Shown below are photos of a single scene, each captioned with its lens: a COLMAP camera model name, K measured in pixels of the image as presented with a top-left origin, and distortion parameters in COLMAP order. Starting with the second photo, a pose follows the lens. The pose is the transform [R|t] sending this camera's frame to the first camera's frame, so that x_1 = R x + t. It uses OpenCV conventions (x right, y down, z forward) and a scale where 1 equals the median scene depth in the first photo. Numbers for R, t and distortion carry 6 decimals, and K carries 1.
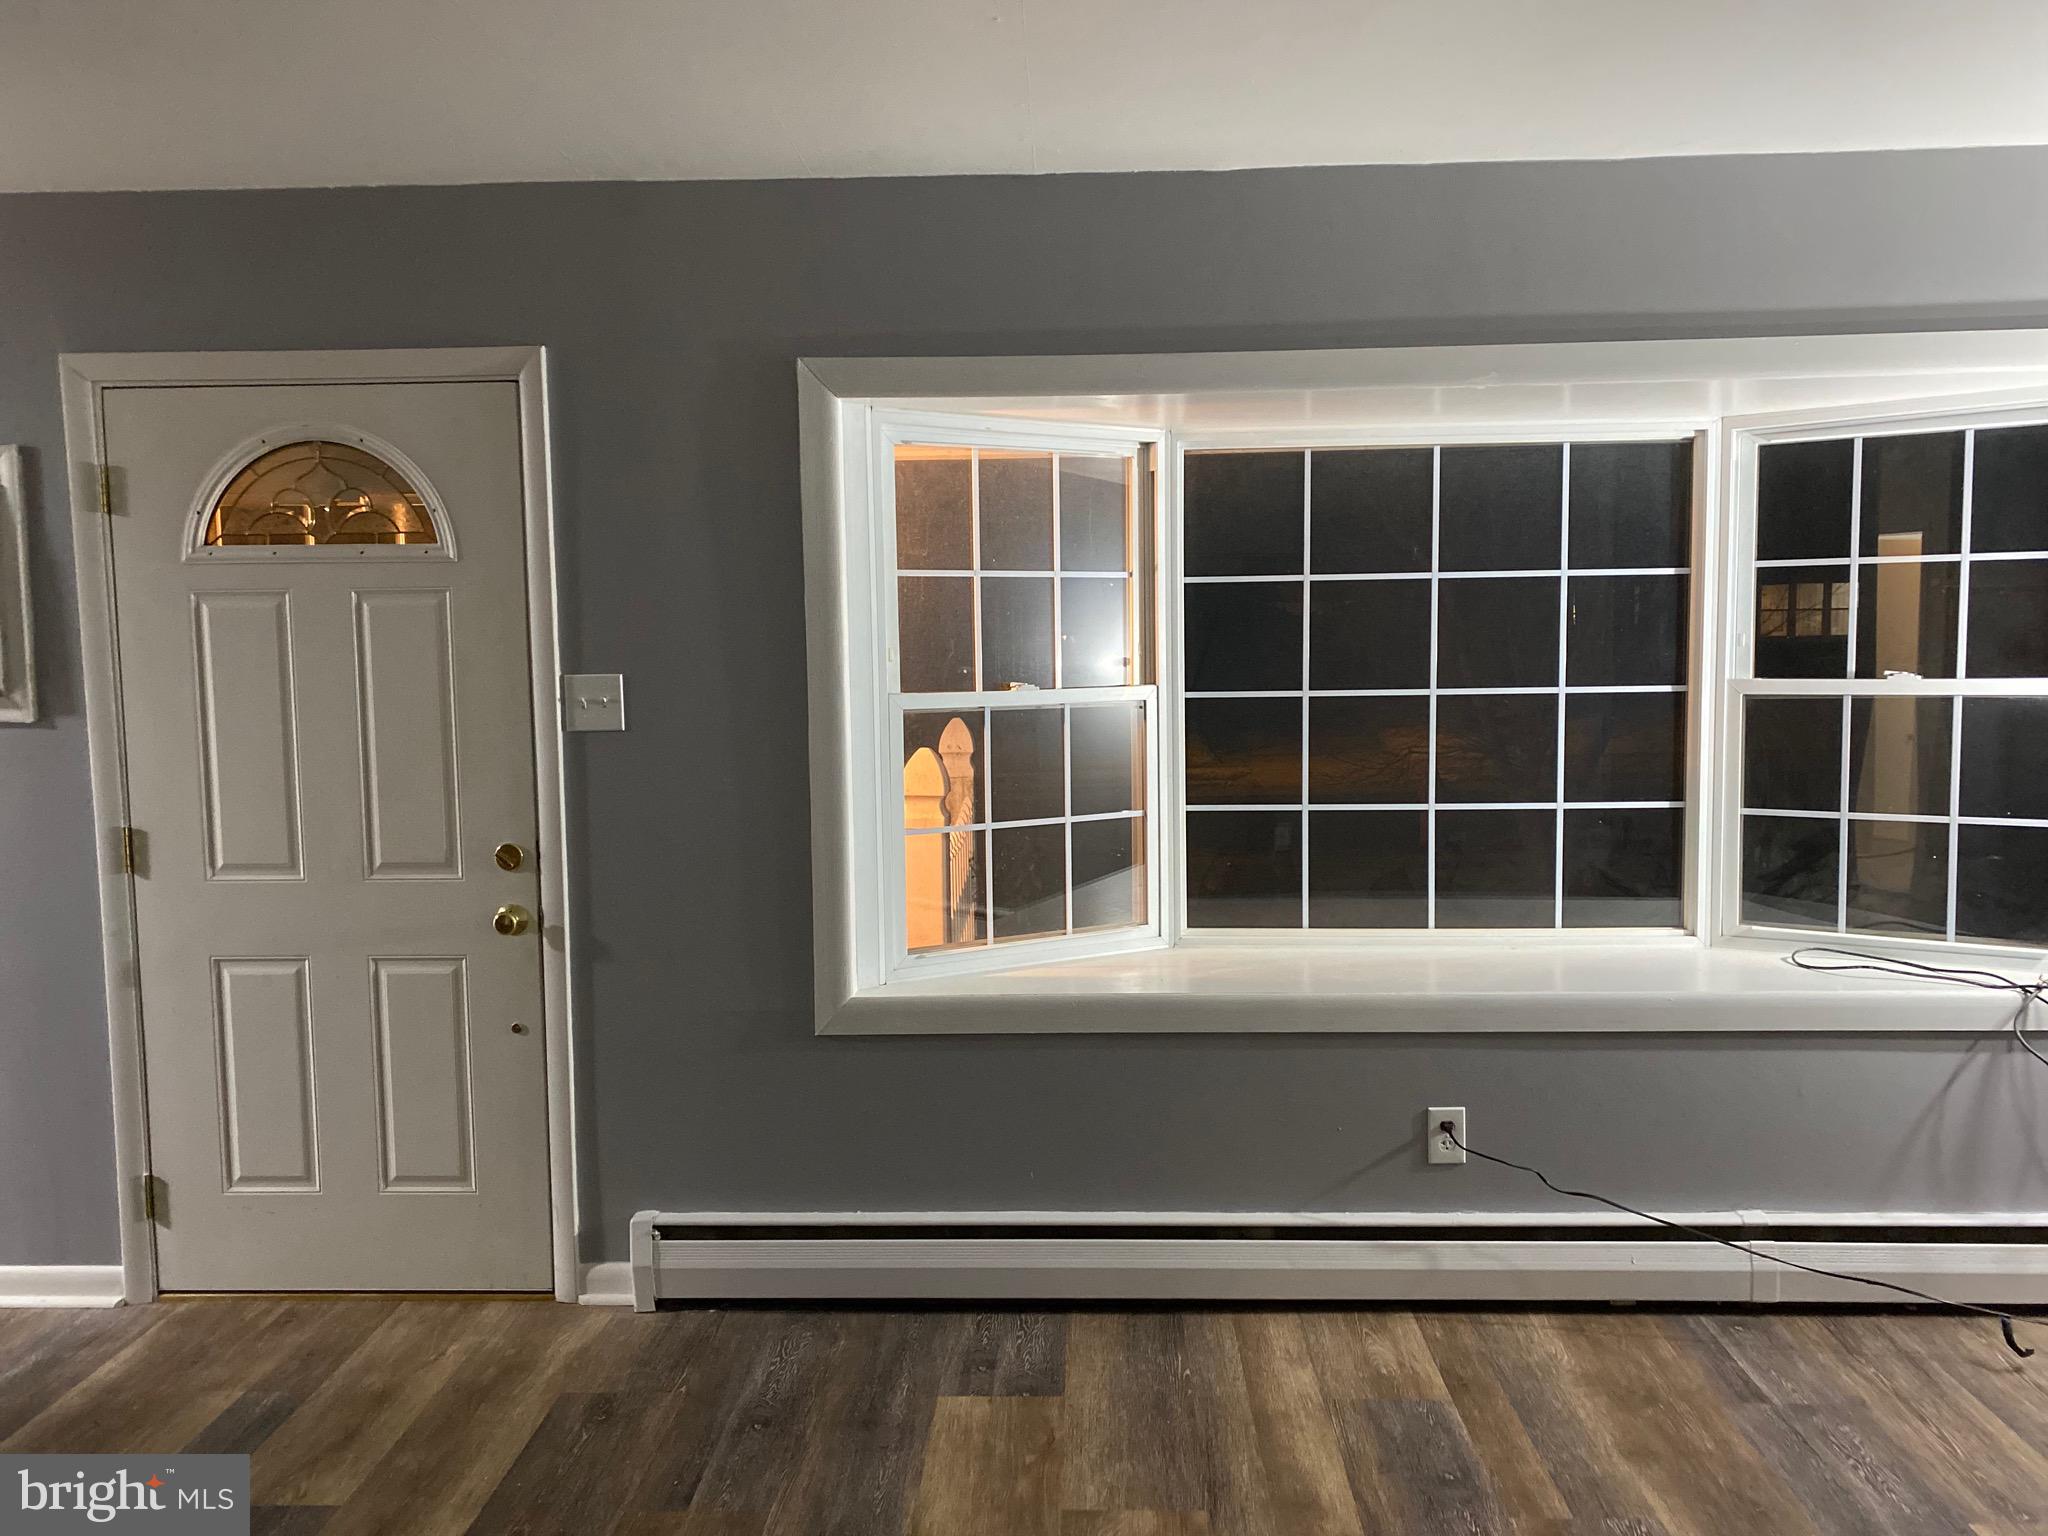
lens RADIAL K [[1612.4, 0, 1028.9], [0, 1612.4, 754.3], [0, 0, 1]] dist [0.041508, -0.003238]
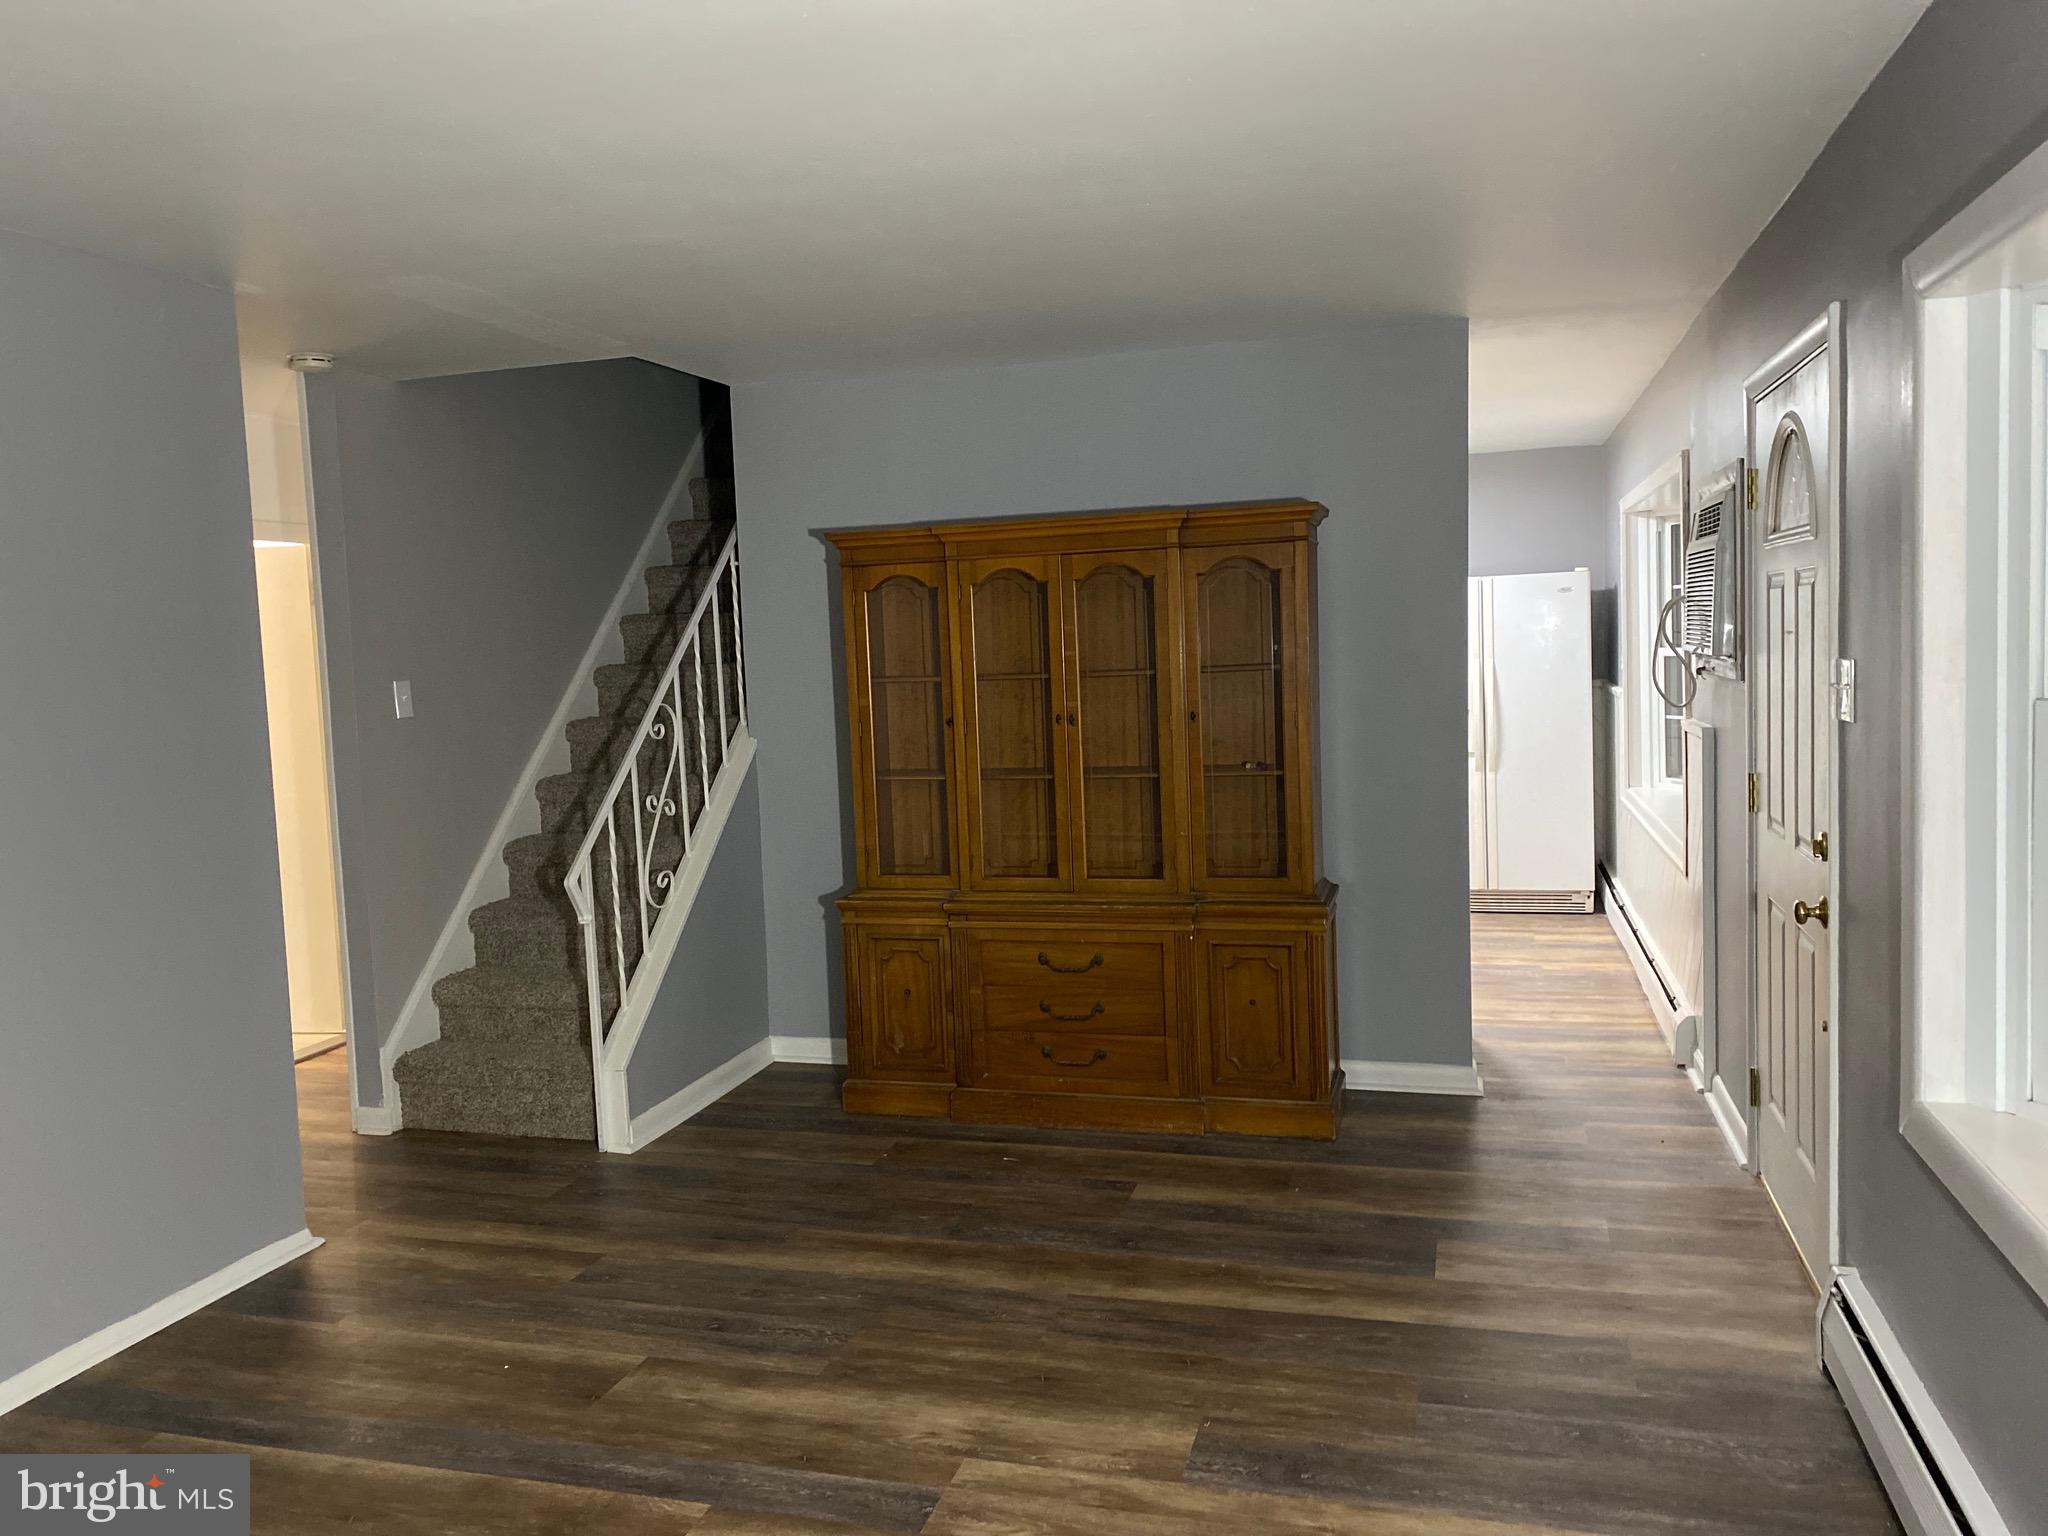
lens RADIAL K [[1559.6, 0, 978.3], [0, 1559.6, 760.5], [0, 0, 1]] dist [0.031759, -0.004042]
pose [[-0.252205, 0.100814, -0.962408, 0.702521], [-0.037376, 0.992801, 0.113792, -0.076061], [0.966952, 0.064670, -0.246622, 0.752735]]
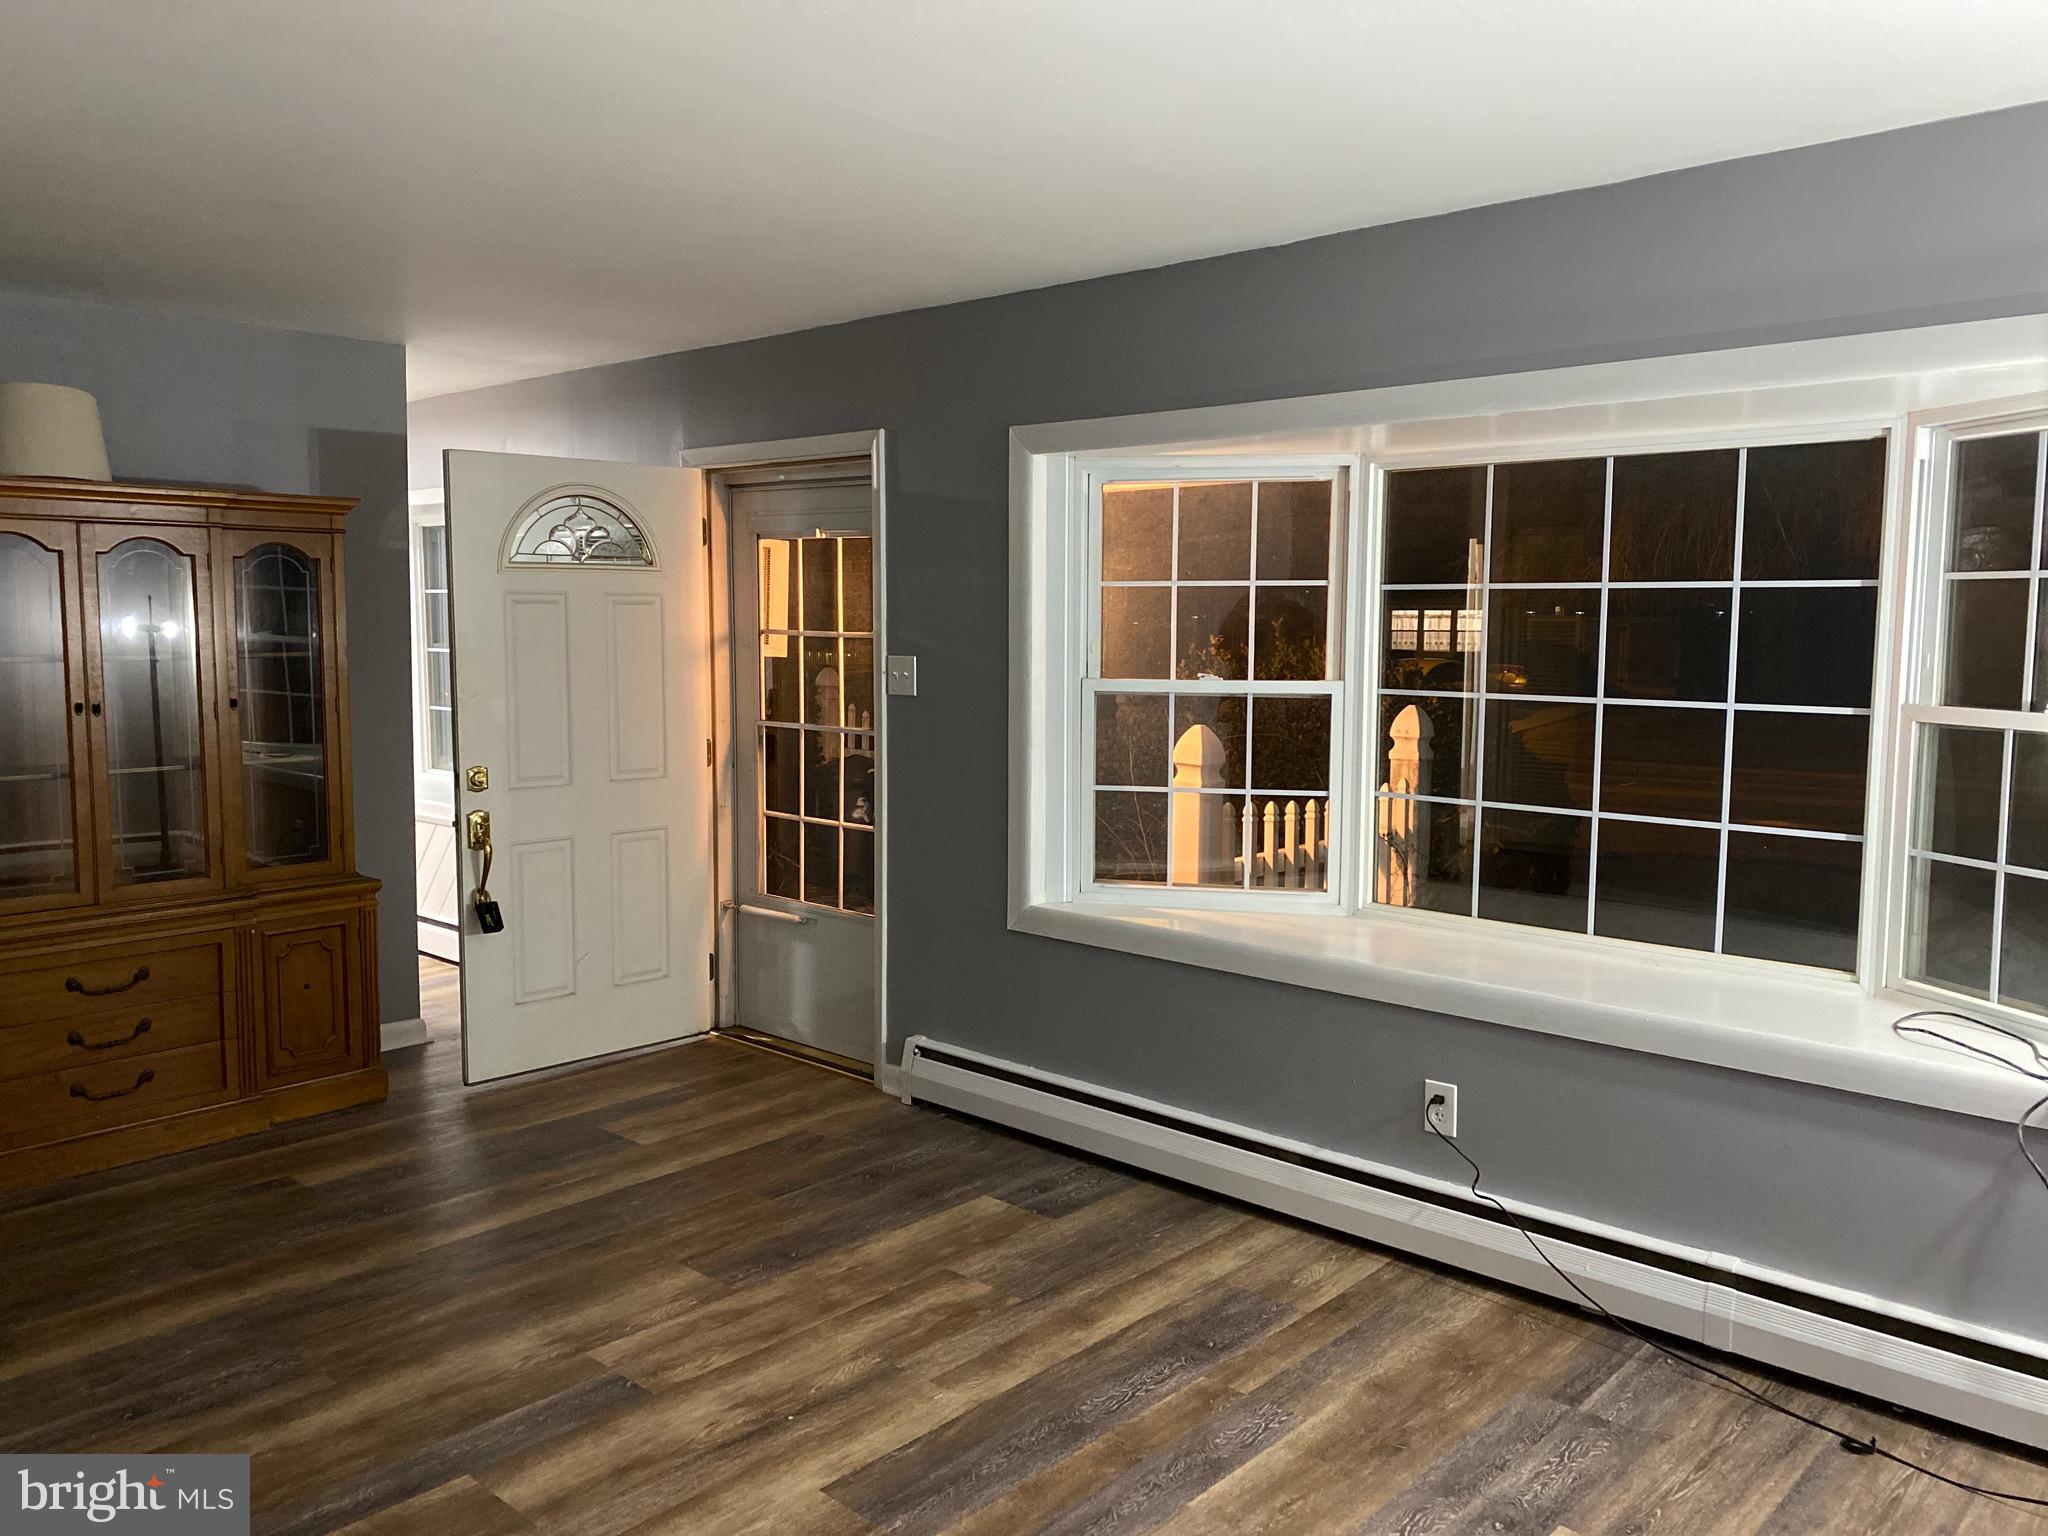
lens RADIAL K [[1559.6, 0, 978.3], [0, 1559.6, 760.5], [0, 0, 1]] dist [0.031759, -0.004042]
pose [[0.744530, 0.077321, -0.663096, 0.703848], [-0.067457, 0.996900, 0.040504, -0.016963], [0.664172, 0.014574, 0.747437, 0.013809]]
